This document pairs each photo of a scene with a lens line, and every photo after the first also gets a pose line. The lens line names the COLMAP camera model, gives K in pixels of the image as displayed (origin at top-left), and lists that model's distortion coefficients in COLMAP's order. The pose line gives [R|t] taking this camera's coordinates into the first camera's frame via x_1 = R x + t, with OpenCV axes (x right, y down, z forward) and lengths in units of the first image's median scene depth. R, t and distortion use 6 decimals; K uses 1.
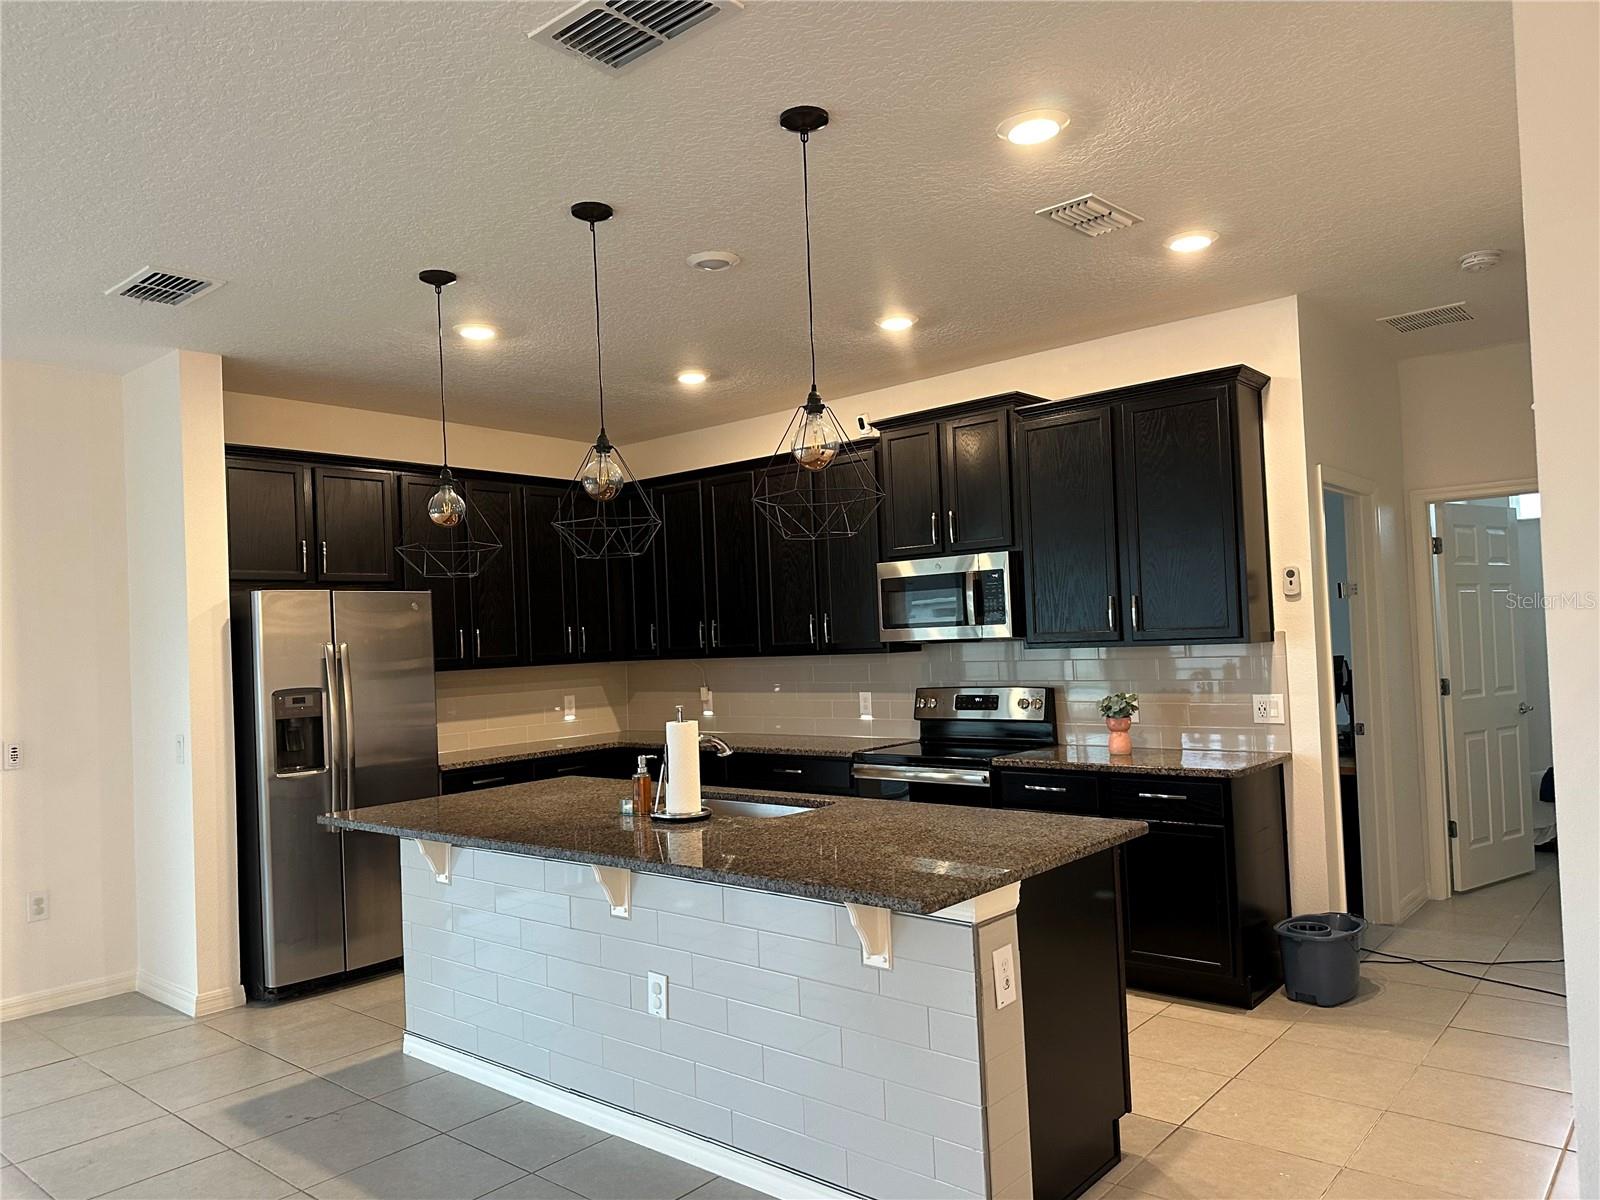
lens RADIAL K [[1099.4, 0, 800.0], [0, 1099.4, 600.0], [0, 0, 1]] dist [0.179967, -0.412680]
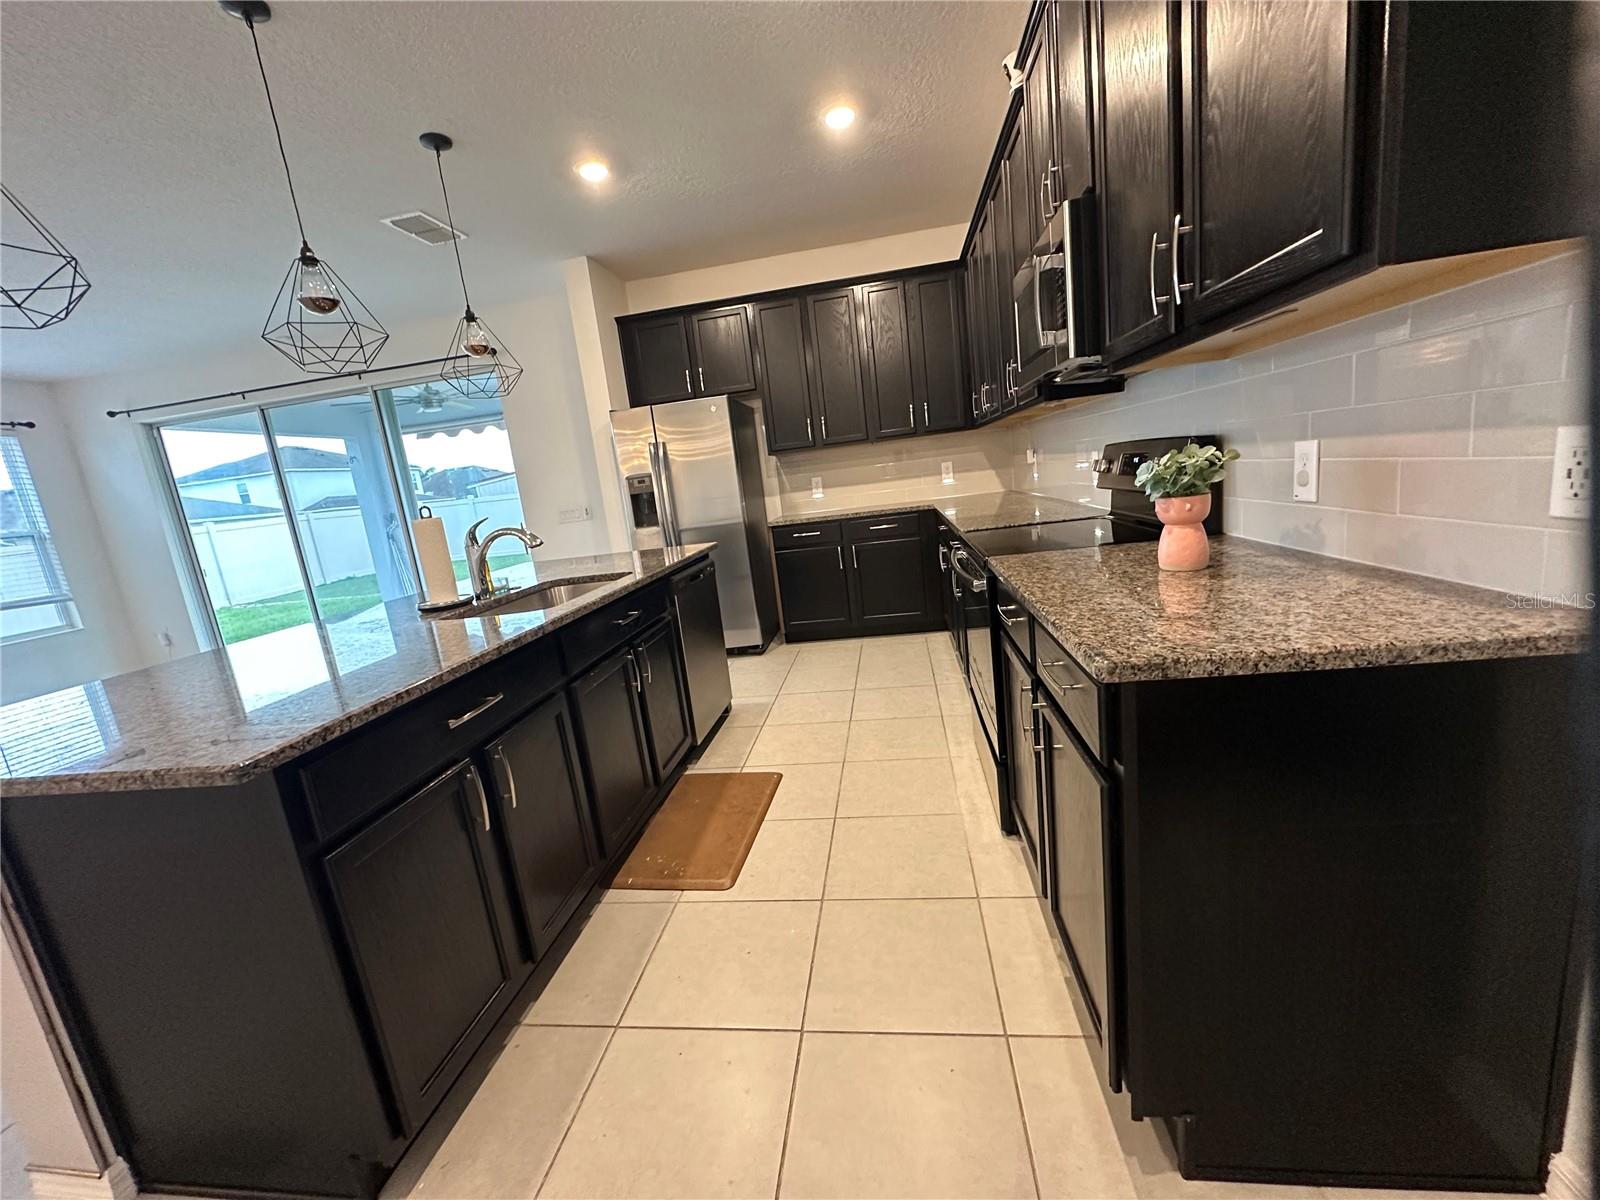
lens RADIAL K [[640.2, 0, 800.0], [0, 640.2, 600.0], [0, 0, 1]] dist [-0.010182, 0.004104]
pose [[0.530031, 0.140994, -0.836175, 0.399331], [0.126922, 0.961781, 0.242627, 0.054188], [0.838426, -0.234729, 0.491878, 0.642318]]
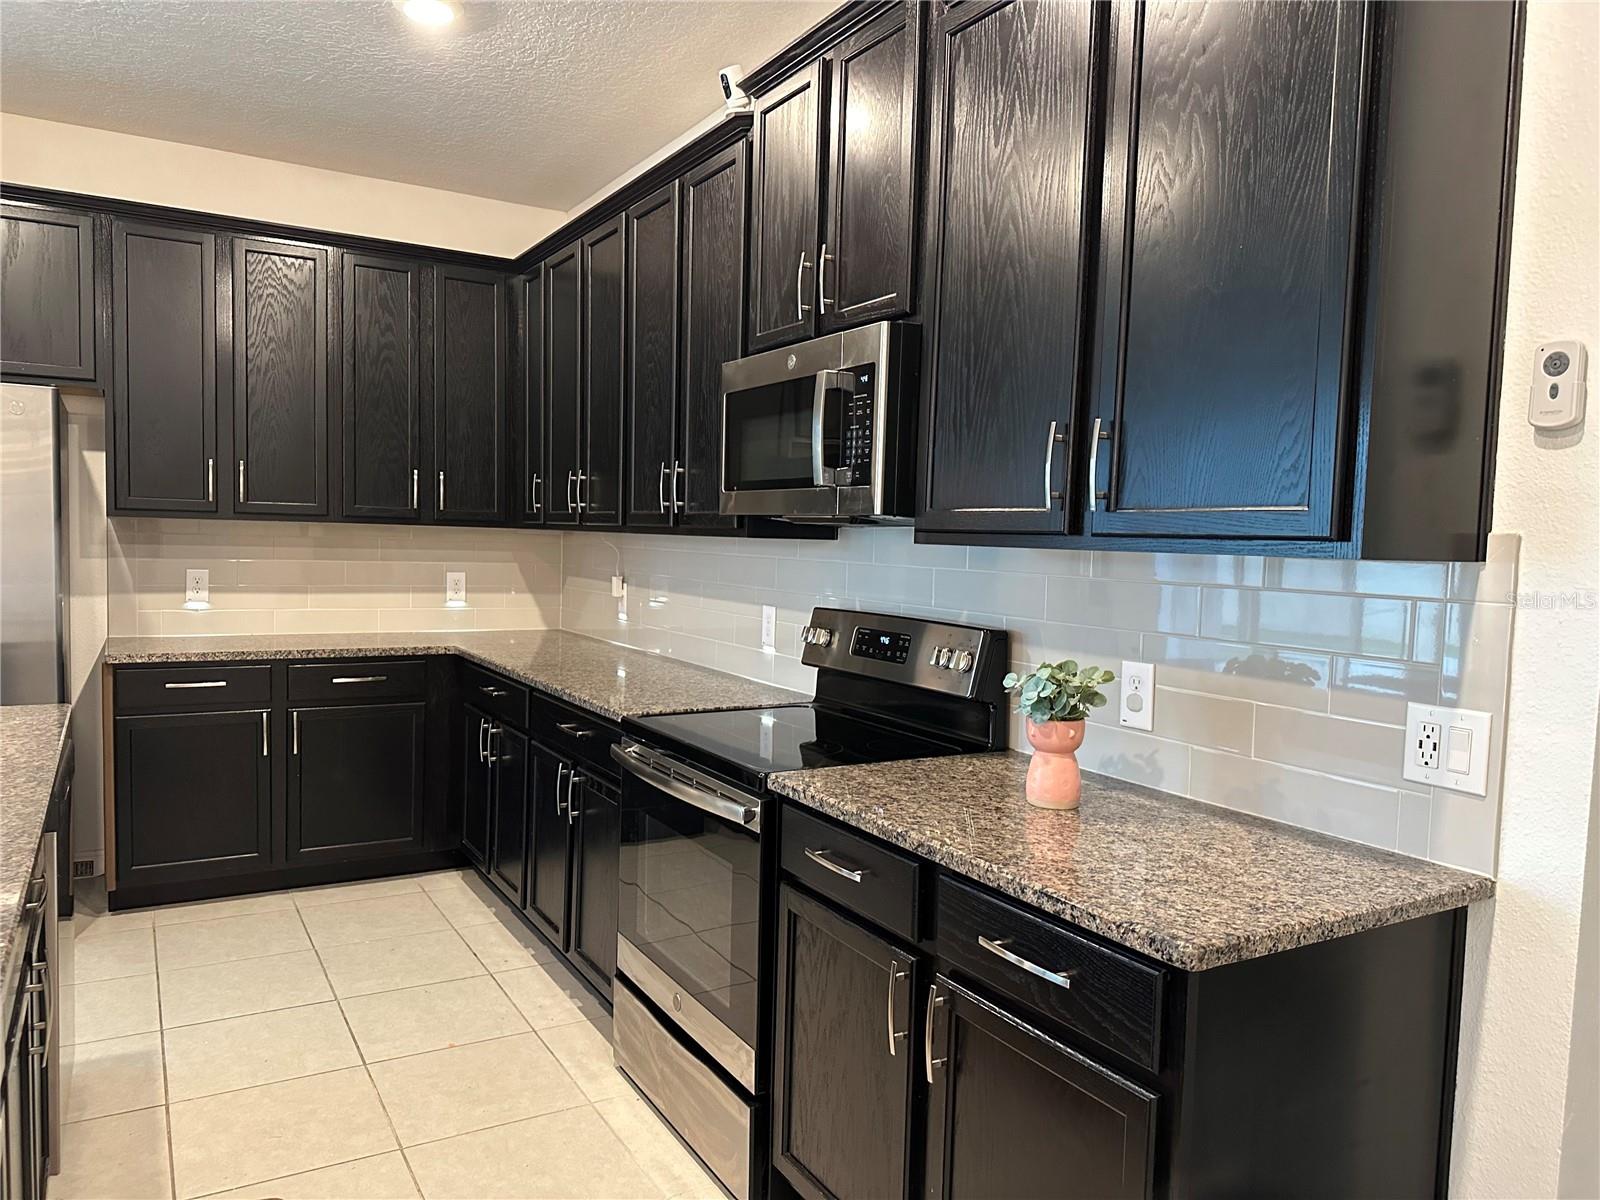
lens RADIAL K [[1120.6, 0, 798.2], [0, 1120.6, 610.9], [0, 0, 1]] dist [0.076574, -0.113207]
pose [[0.940958, 0.091181, -0.326012, 0.298417], [-0.055844, 0.991658, 0.116172, 0.020306], [0.333885, -0.091107, 0.938200, 0.524566]]
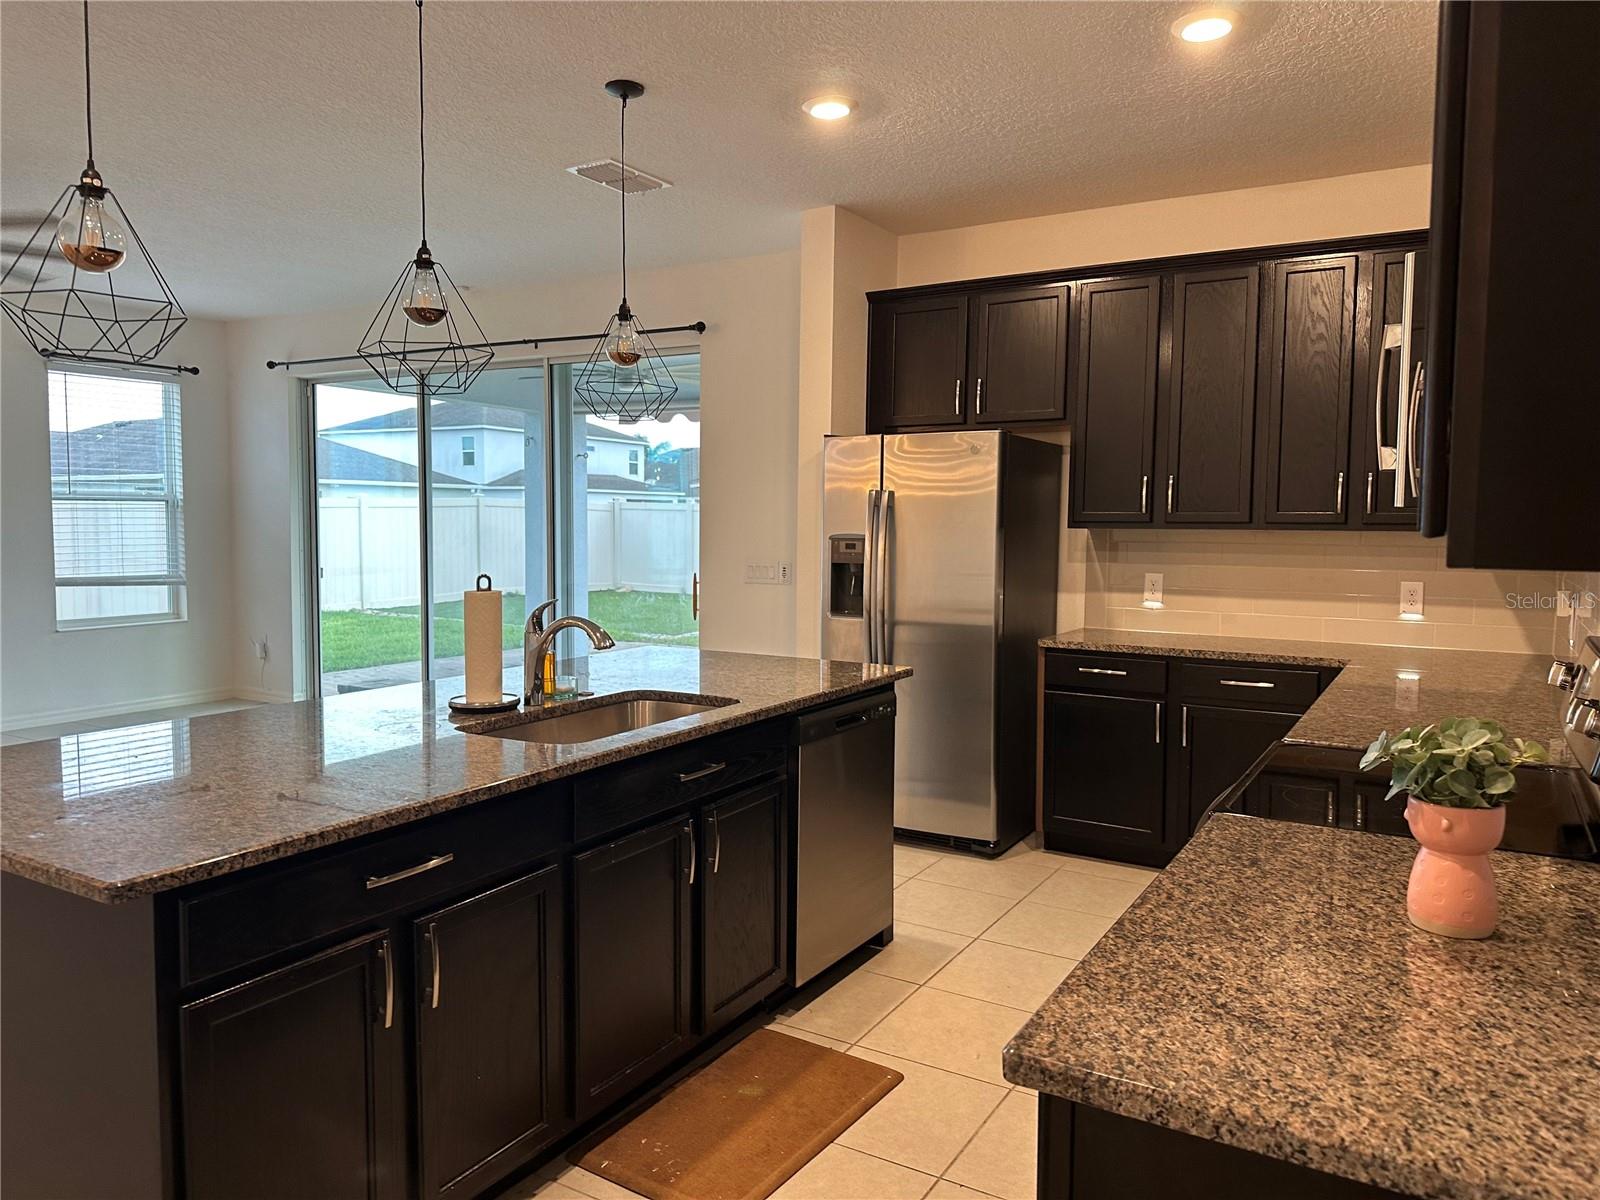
lens RADIAL K [[1120.1, 0, 785.3], [0, 1120.1, 589.9], [0, 0, 1]] dist [0.082882, -0.112307]
pose [[0.150413, 0.104690, -0.983065, 0.488082], [0.022227, 0.993768, 0.109231, 0.015870], [0.988373, -0.038280, 0.147149, 0.719341]]
